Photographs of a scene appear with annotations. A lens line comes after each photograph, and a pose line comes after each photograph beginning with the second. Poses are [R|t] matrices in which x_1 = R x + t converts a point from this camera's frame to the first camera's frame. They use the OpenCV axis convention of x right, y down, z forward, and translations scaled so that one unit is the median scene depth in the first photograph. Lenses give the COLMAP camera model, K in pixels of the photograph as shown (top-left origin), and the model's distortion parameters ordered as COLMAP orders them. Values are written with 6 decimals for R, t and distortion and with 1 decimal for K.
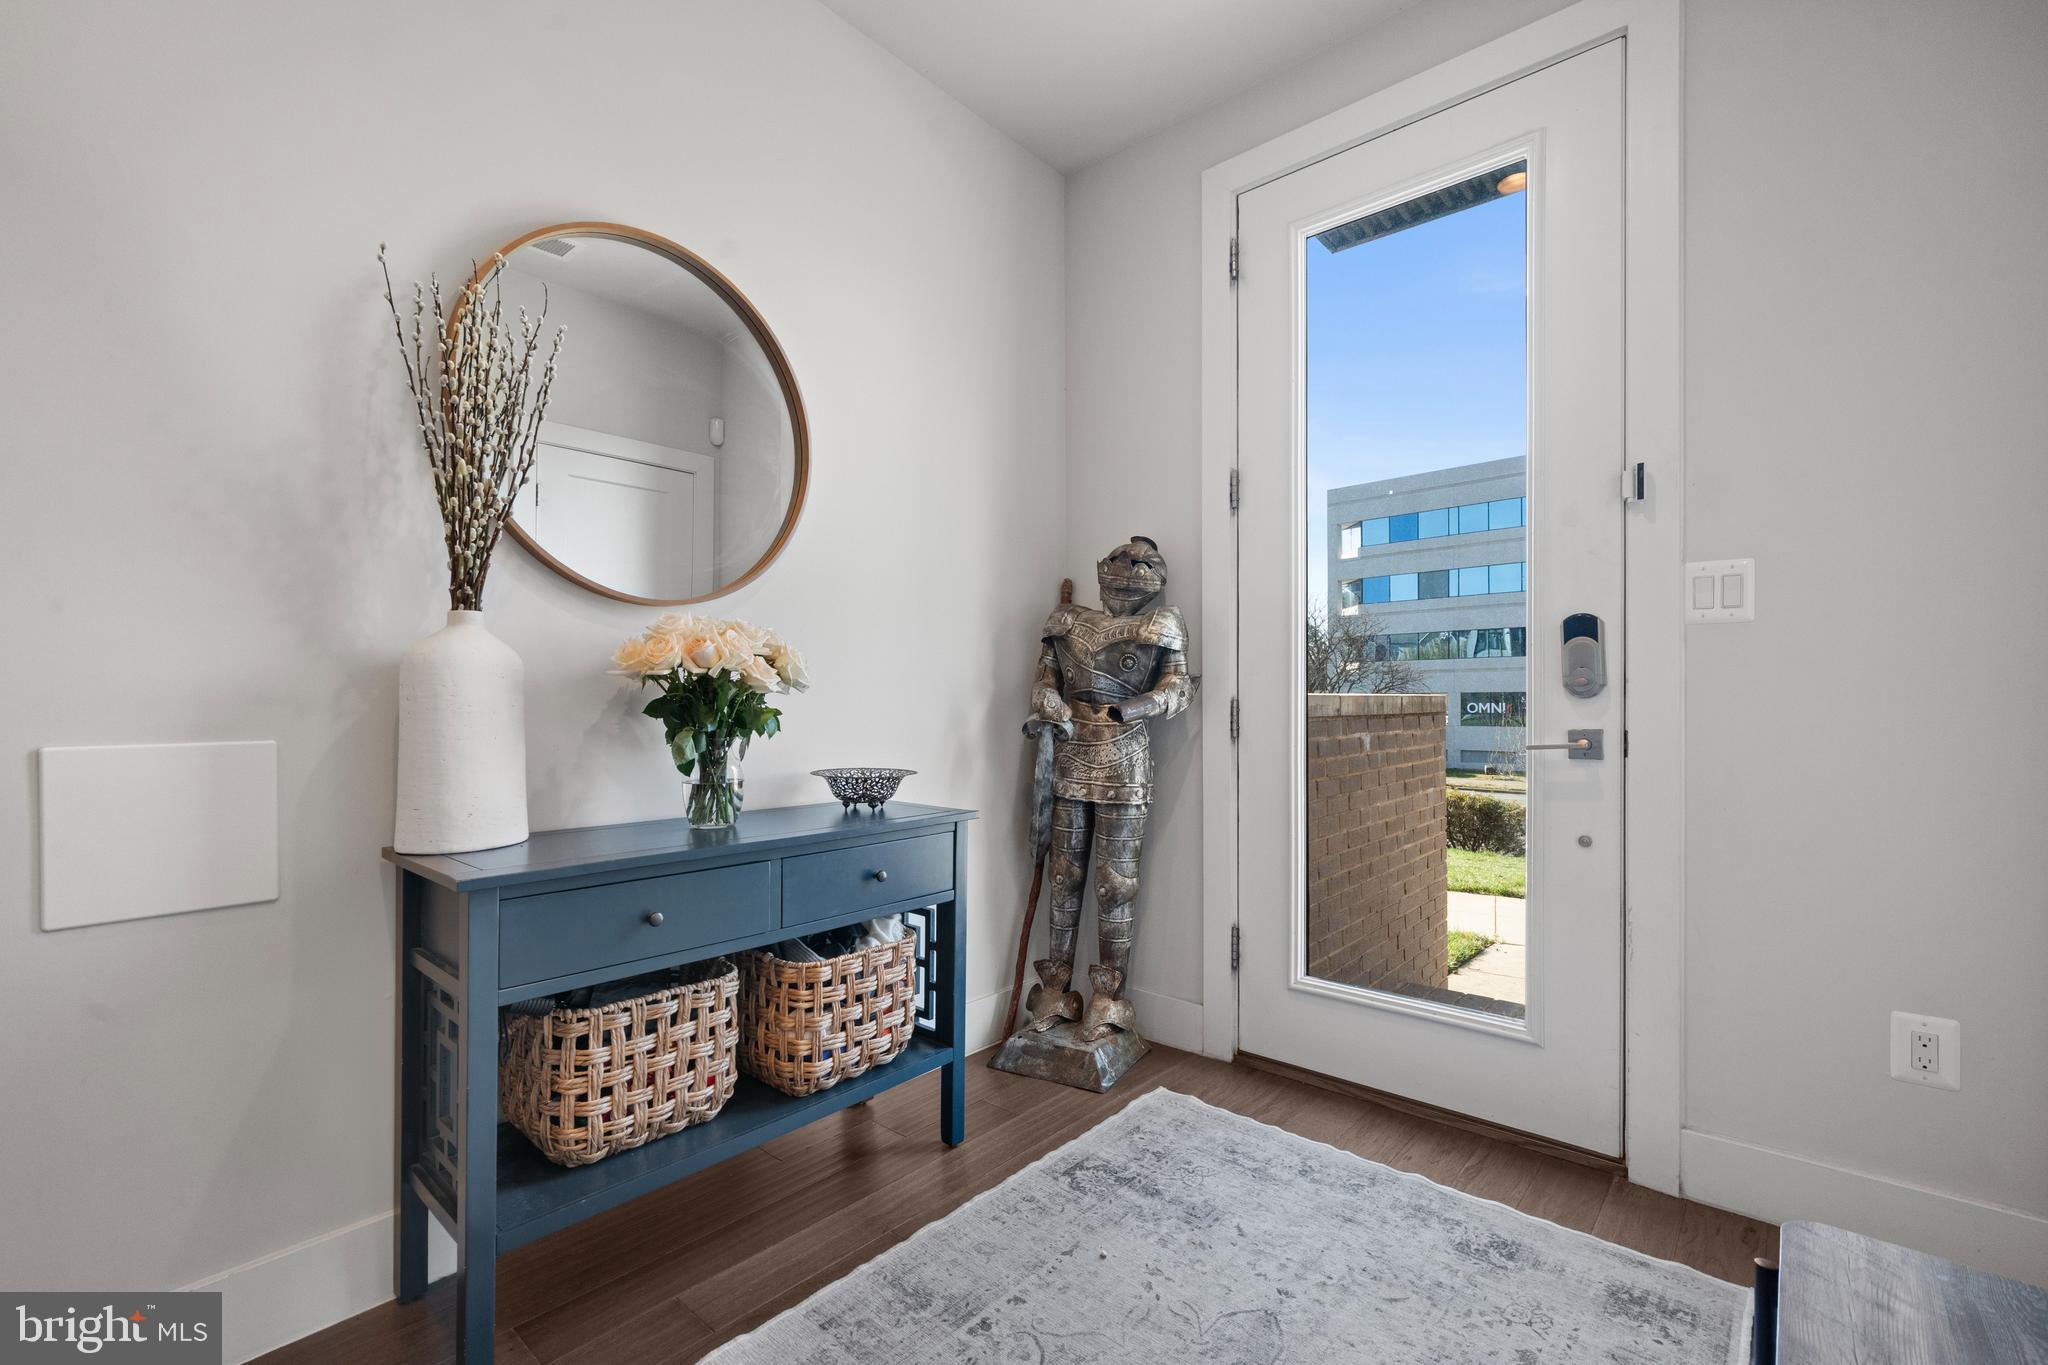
lens RADIAL K [[883.3, 0, 1023.7], [0, 883.3, 702.7], [0, 0, 1]] dist [-0.000326, -0.000269]
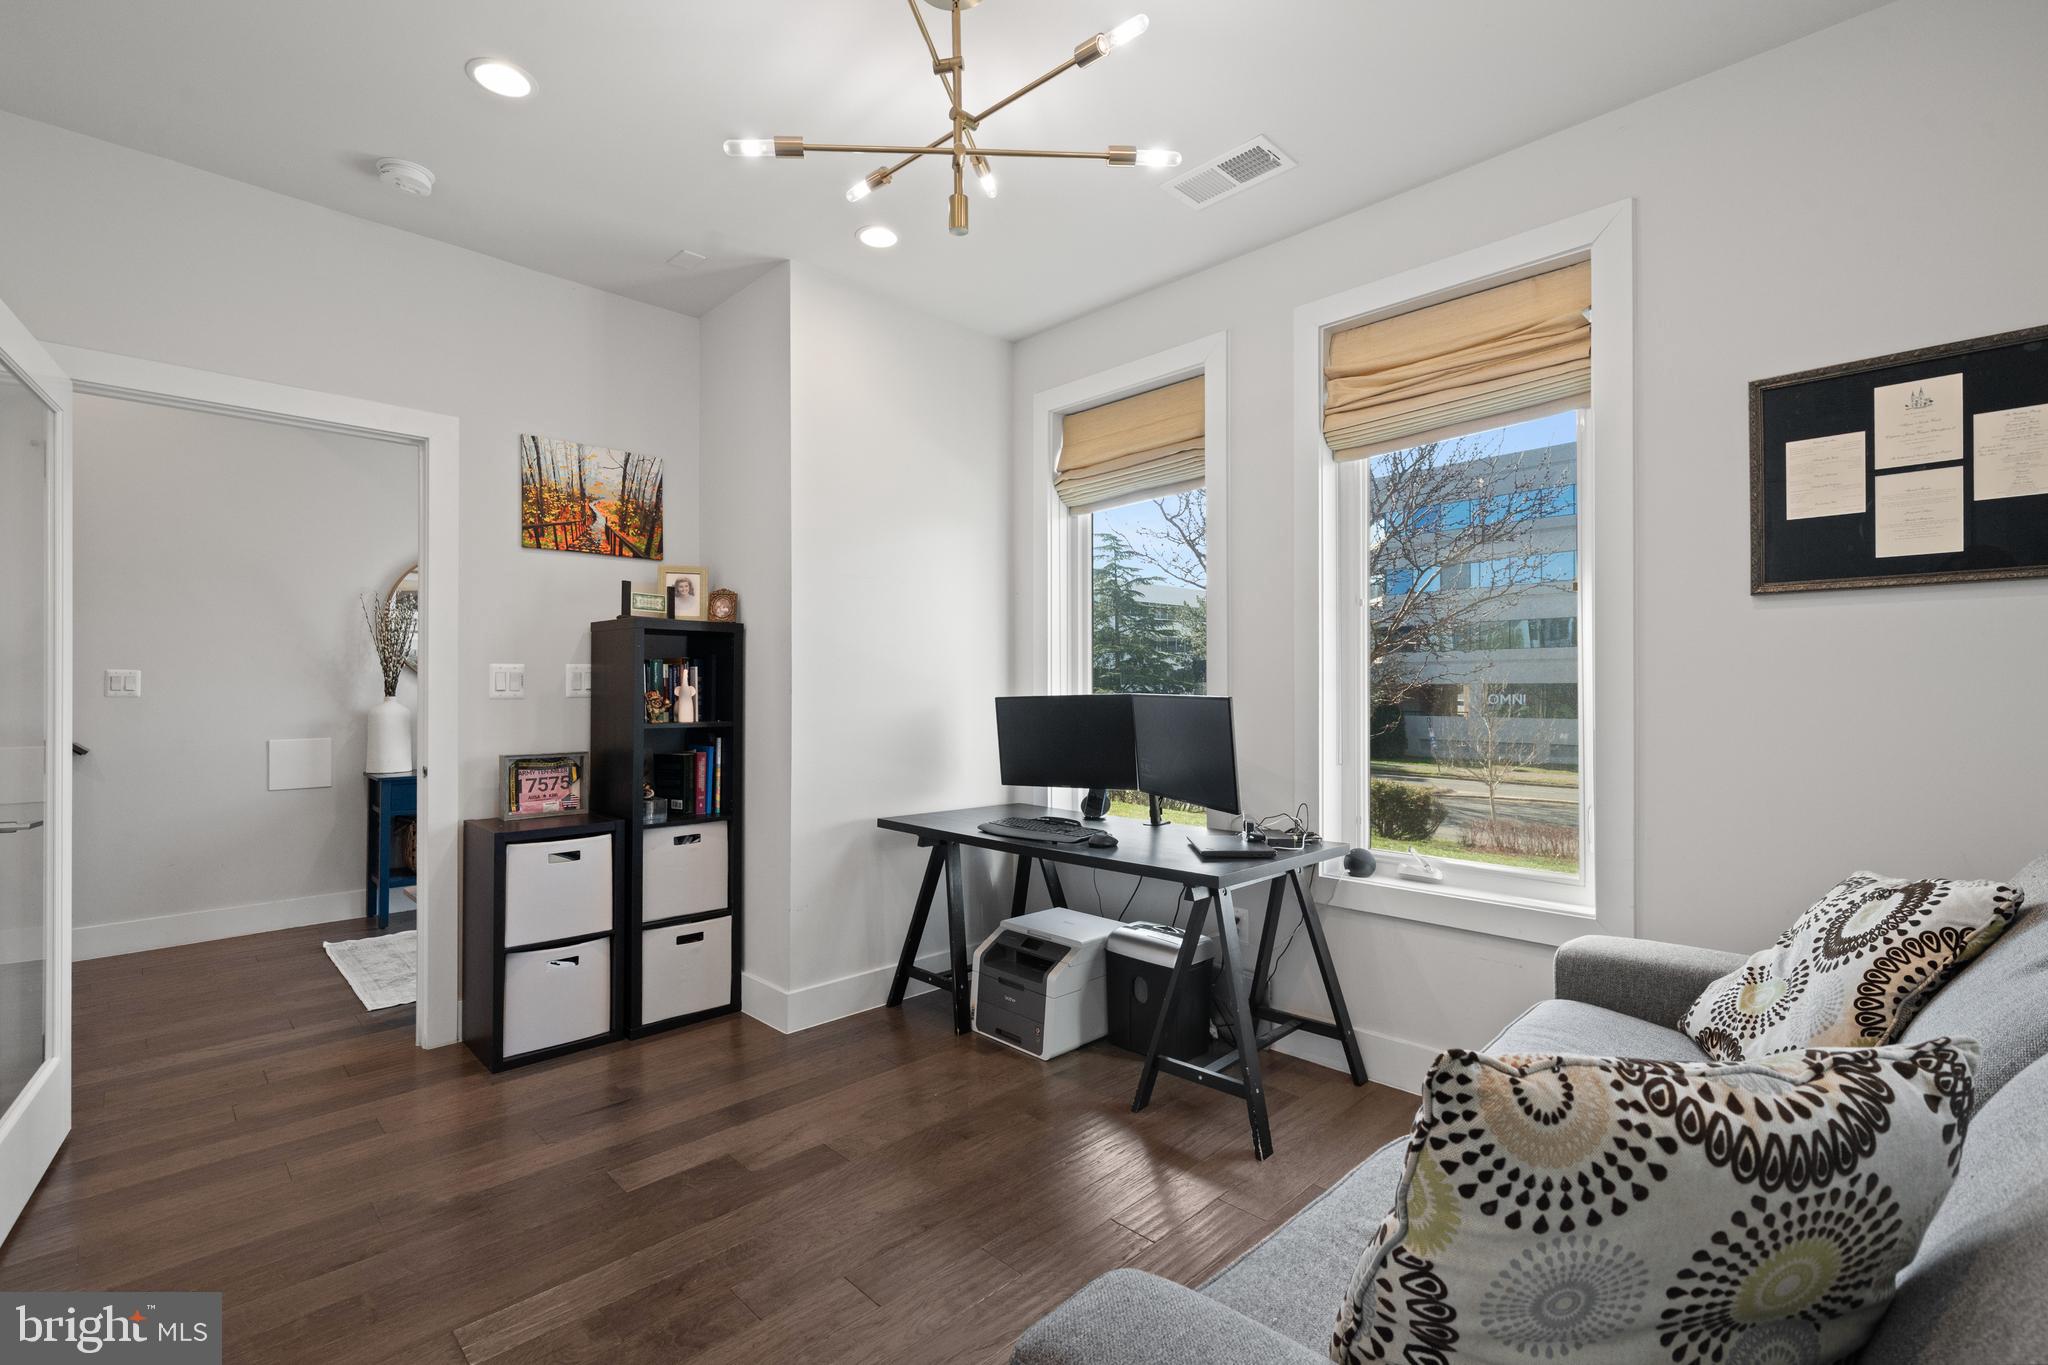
lens RADIAL K [[906.2, 0, 1024.0], [0, 906.2, 682.5], [0, 0, 1]] dist [-0.000565, -0.000188]
pose [[0.997605, -0.001986, -0.069141, 1.338390], [0.001293, 0.999949, -0.010063, -0.086747], [0.069158, 0.009950, 0.997556, -1.494583]]
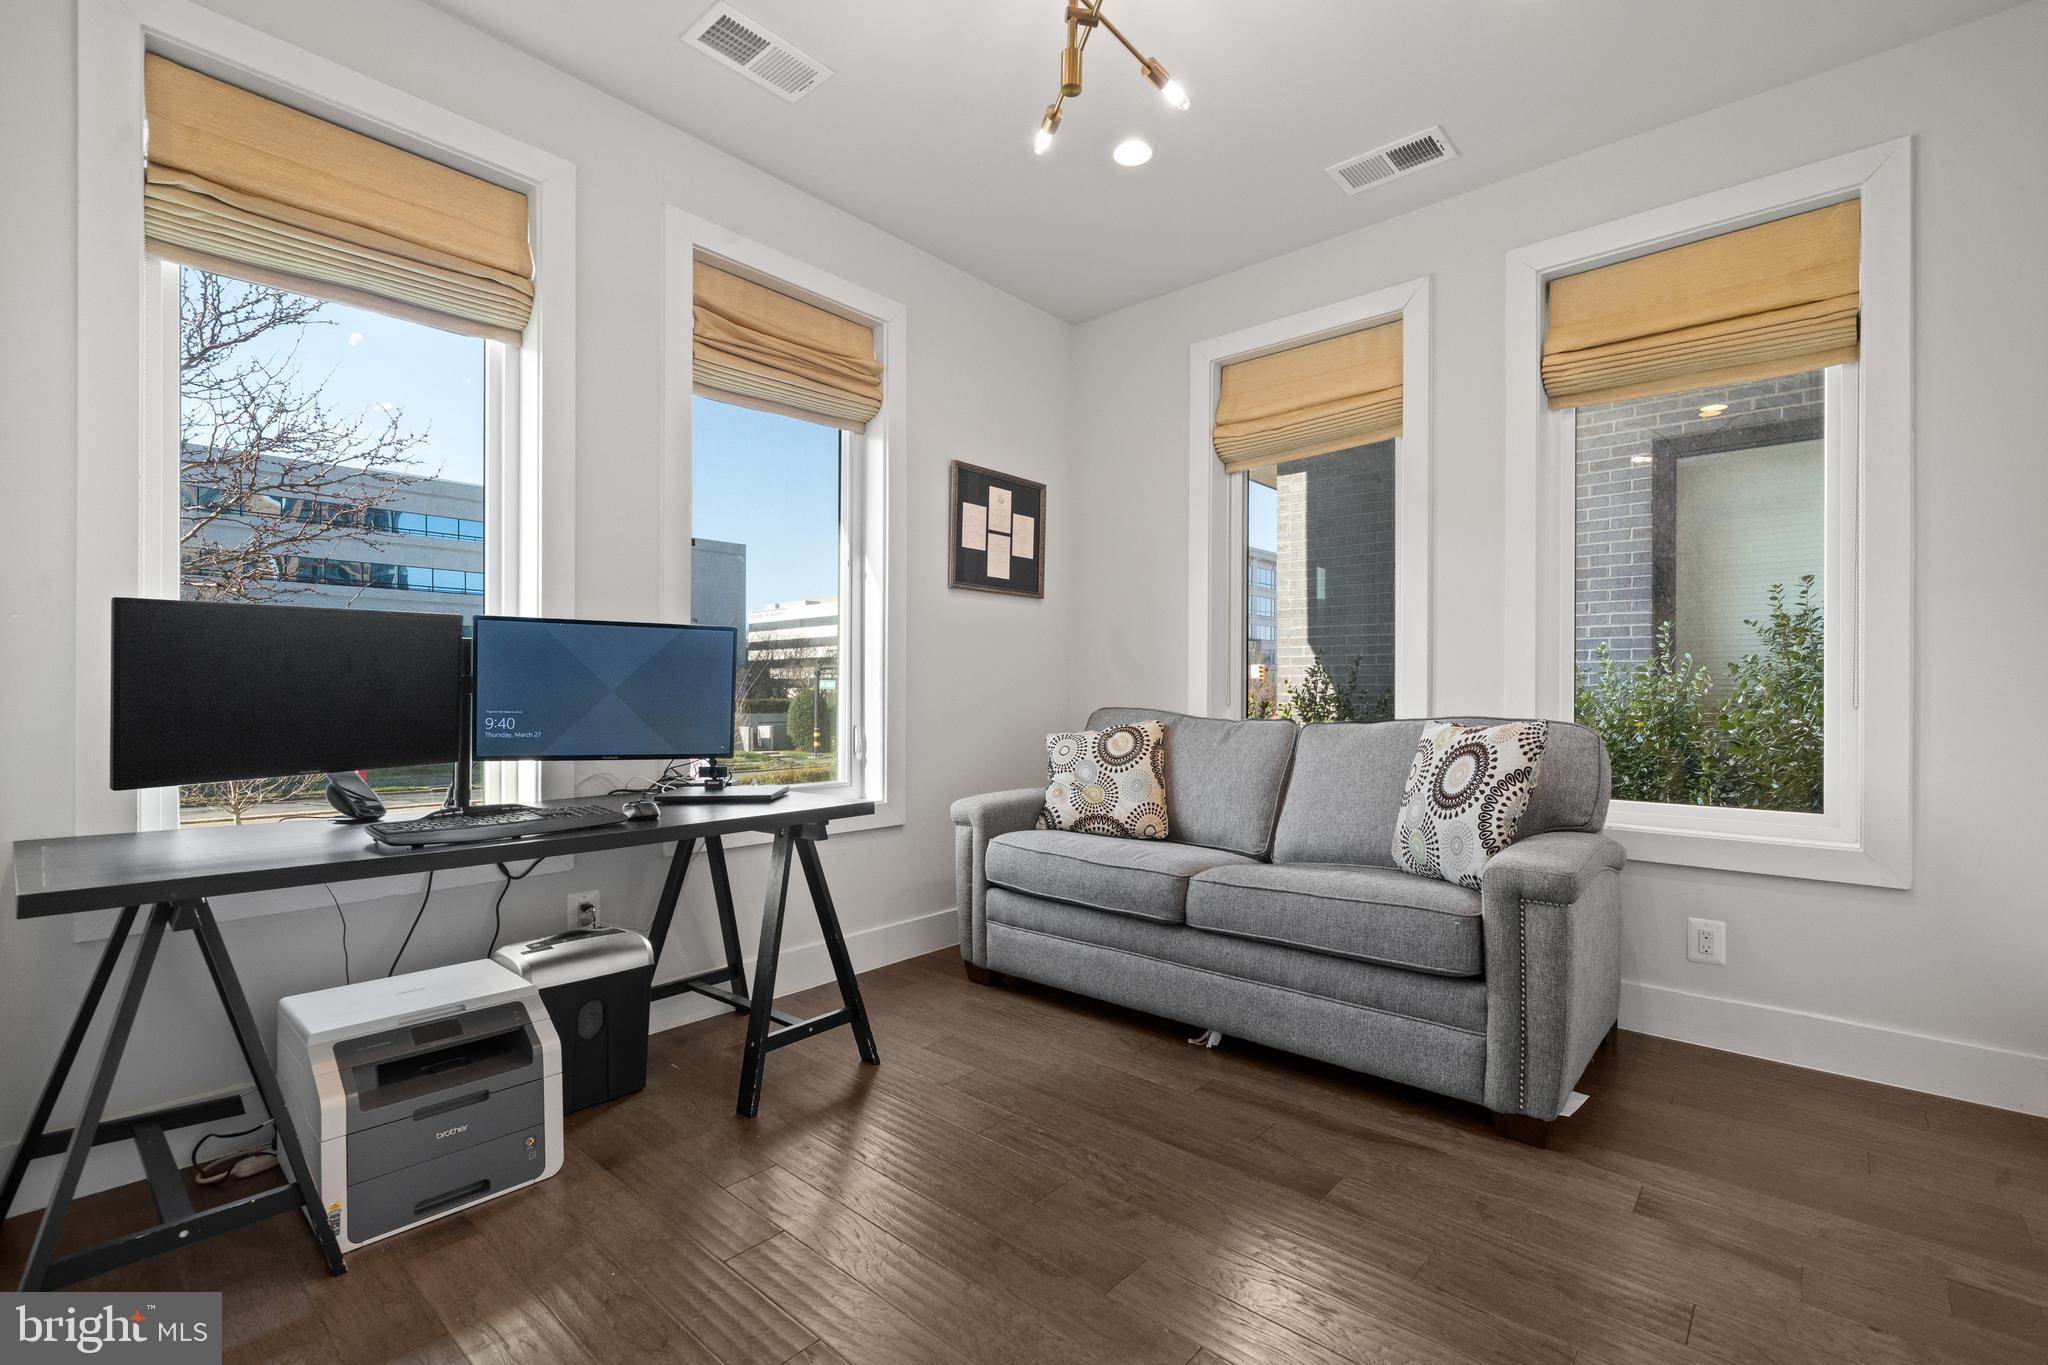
lens RADIAL K [[906.2, 0, 1024.0], [0, 906.2, 682.5], [0, 0, 1]] dist [-0.000565, -0.000188]
pose [[0.001143, 0.010614, 0.999943, -2.951374], [-0.004104, 0.999935, -0.010609, 0.314042], [-0.999991, -0.004091, 0.001186, 2.688964]]
